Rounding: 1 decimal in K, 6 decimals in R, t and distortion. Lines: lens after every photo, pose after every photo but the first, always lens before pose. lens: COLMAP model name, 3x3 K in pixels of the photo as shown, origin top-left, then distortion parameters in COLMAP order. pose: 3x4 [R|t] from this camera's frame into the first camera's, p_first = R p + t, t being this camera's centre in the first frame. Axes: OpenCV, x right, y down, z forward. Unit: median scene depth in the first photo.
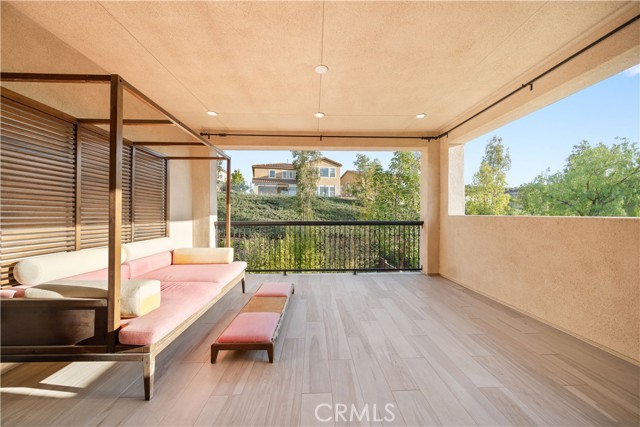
lens RADIAL K [[218.0, 0, 317.9], [0, 218.0, 214.9], [0, 0, 1]] dist [-0.001270, -0.000086]
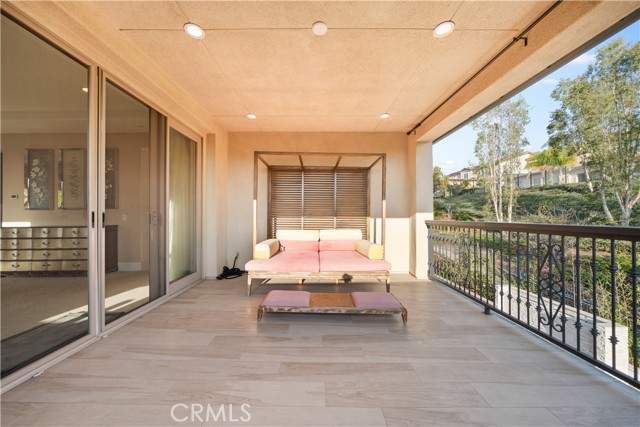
lens RADIAL K [[218.0, 0, 318.0], [0, 218.0, 213.2], [0, 0, 1]] dist [-0.001270, -0.000086]
pose [[-0.012172, -0.013867, -0.999830, 0.720988], [-0.006158, 0.999886, -0.013793, 0.026230], [0.999907, 0.005989, -0.012256, 0.888712]]
